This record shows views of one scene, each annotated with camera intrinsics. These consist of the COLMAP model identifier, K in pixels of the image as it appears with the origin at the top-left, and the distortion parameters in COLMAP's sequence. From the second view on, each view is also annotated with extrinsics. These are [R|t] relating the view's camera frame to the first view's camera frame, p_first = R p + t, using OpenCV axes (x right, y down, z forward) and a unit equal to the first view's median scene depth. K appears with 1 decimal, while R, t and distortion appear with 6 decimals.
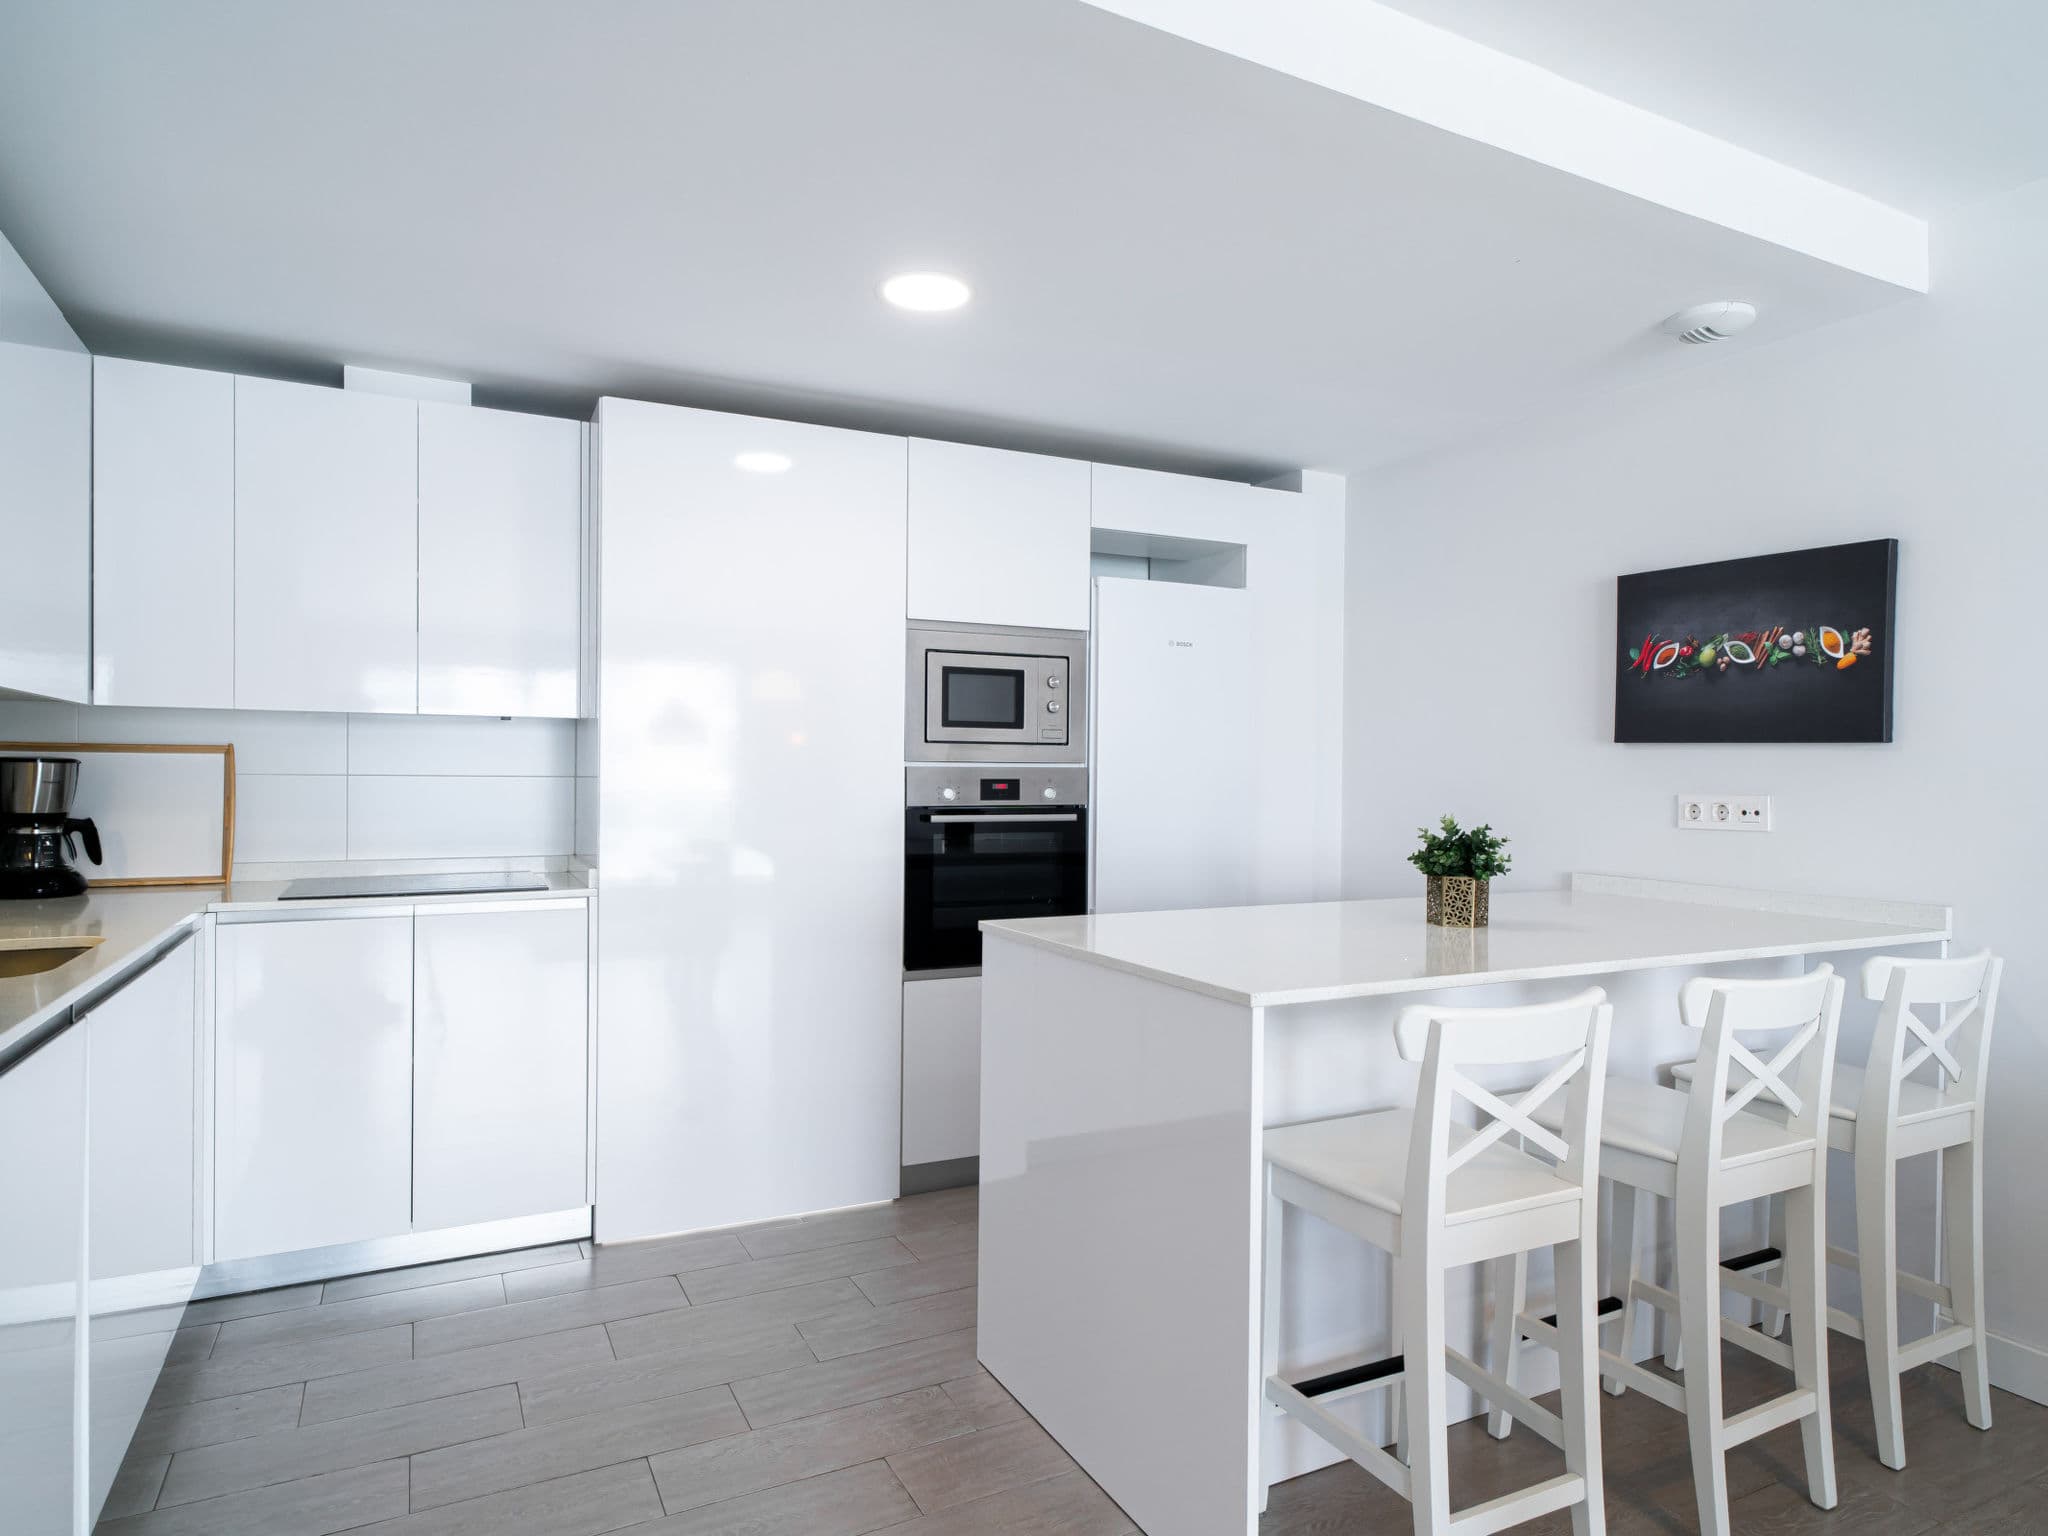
lens RADIAL K [[1187.8, 0, 1013.3], [0, 1187.8, 783.9], [0, 0, 1]] dist [0.006909, -0.001149]
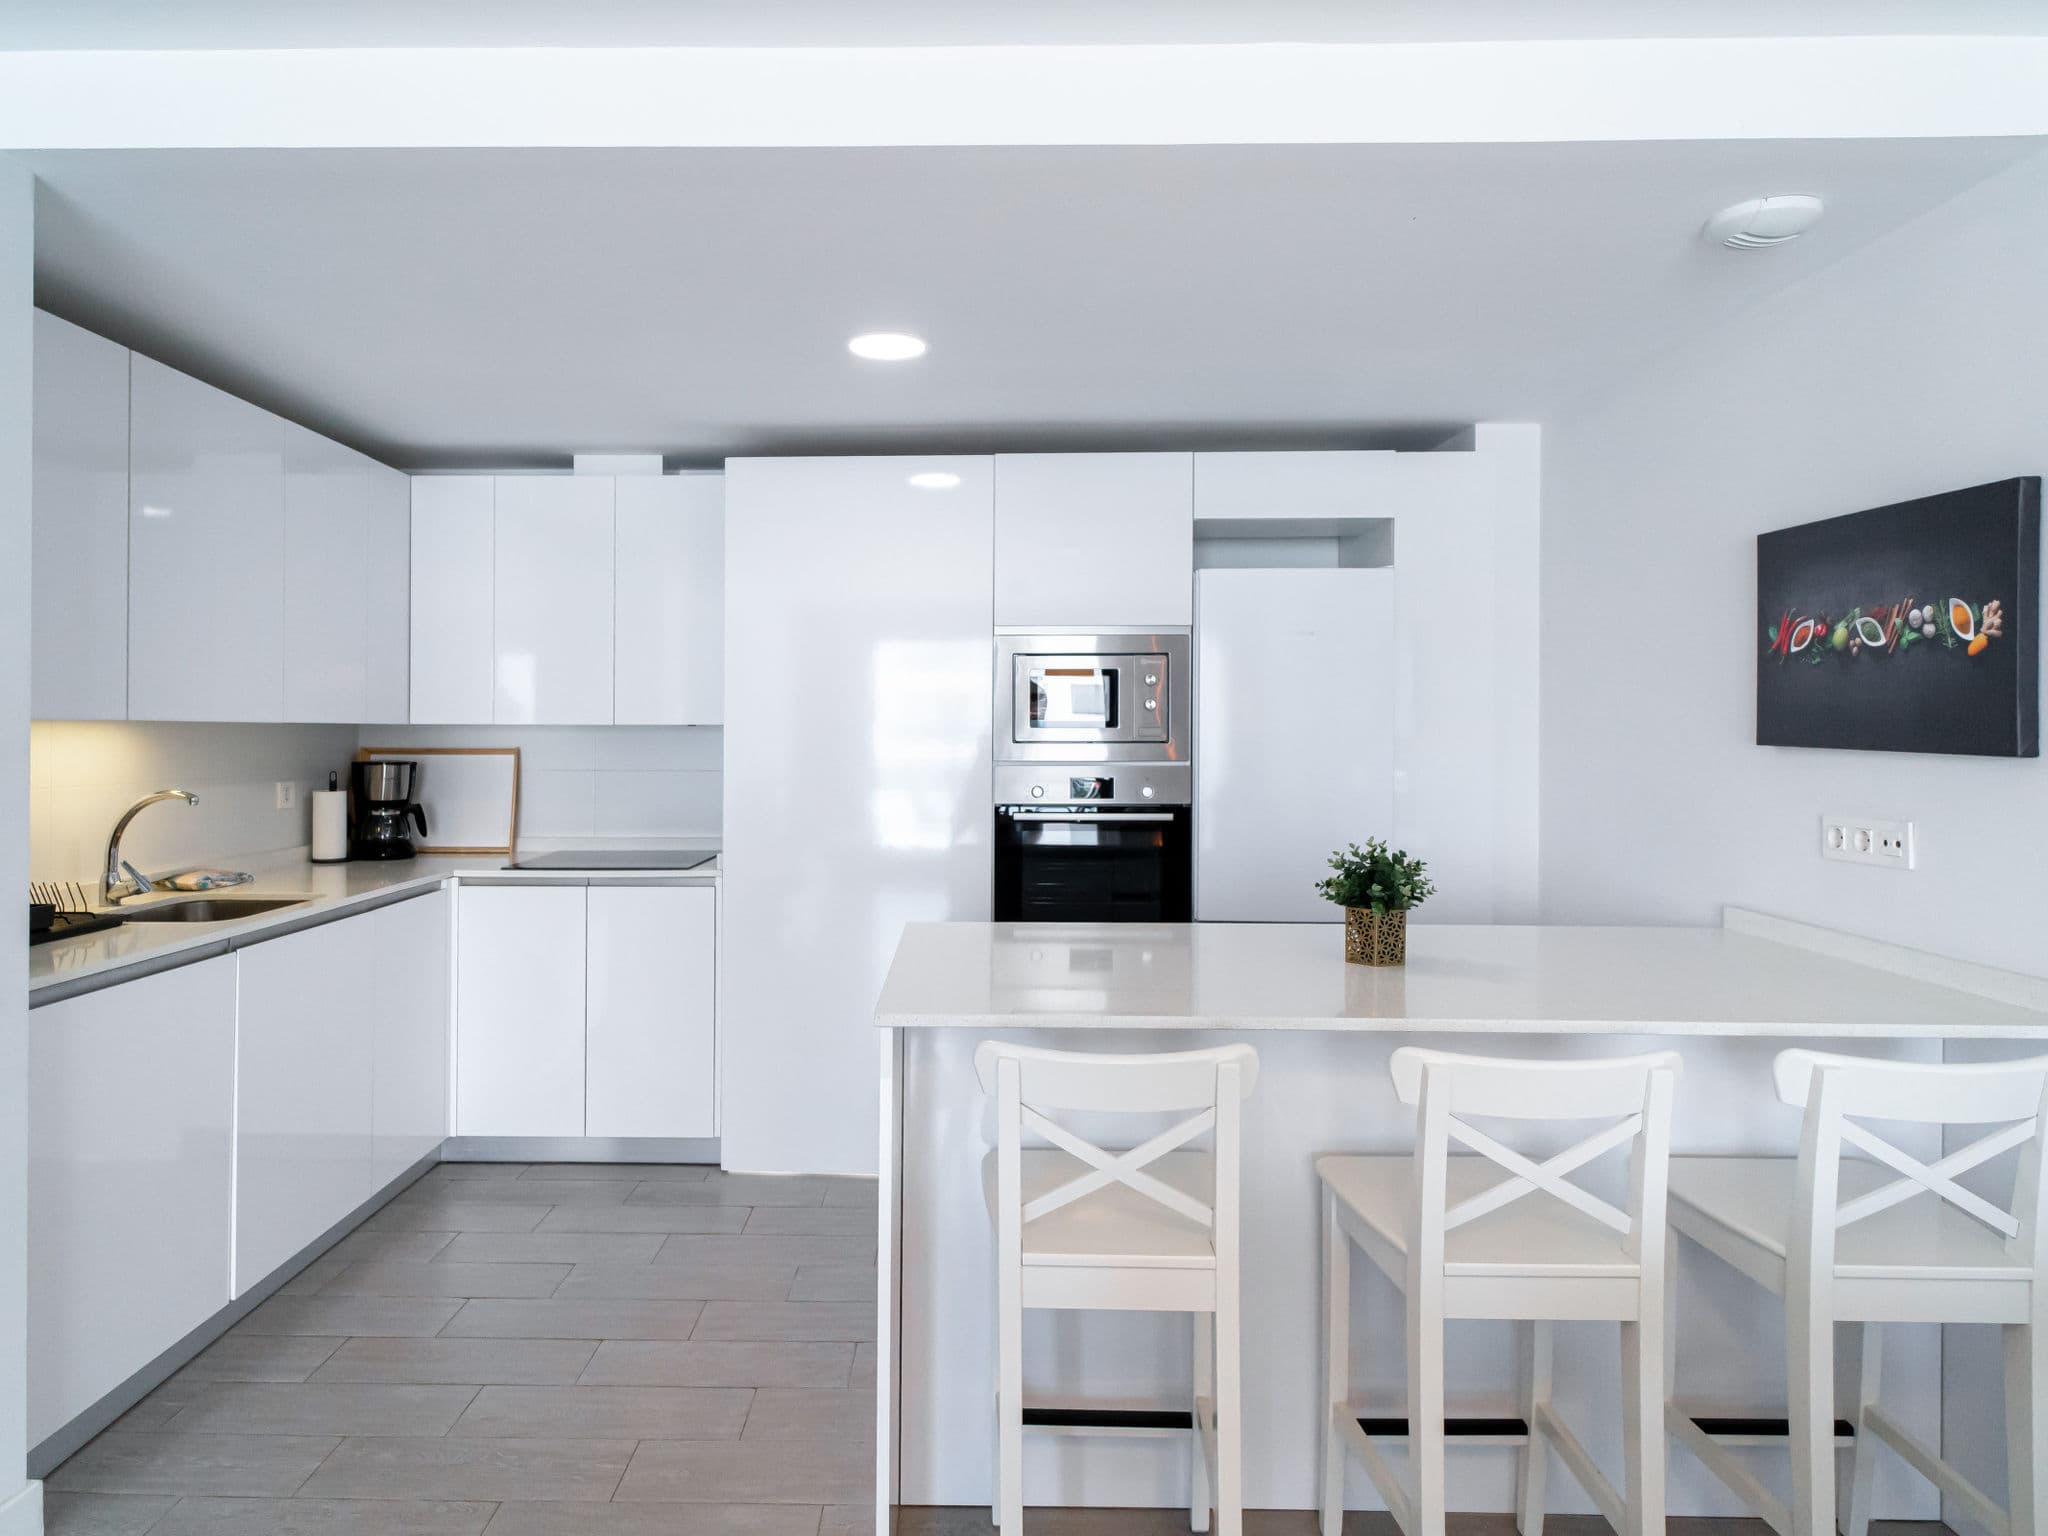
lens RADIAL K [[1218.4, 0, 951.6], [0, 1218.4, 727.8], [0, 0, 1]] dist [0.003841, 0.001299]
pose [[0.881157, -0.008634, -0.472746, 0.452499], [0.002123, 0.999895, -0.014305, -0.038586], [0.472820, 0.011601, 0.881083, 0.032487]]
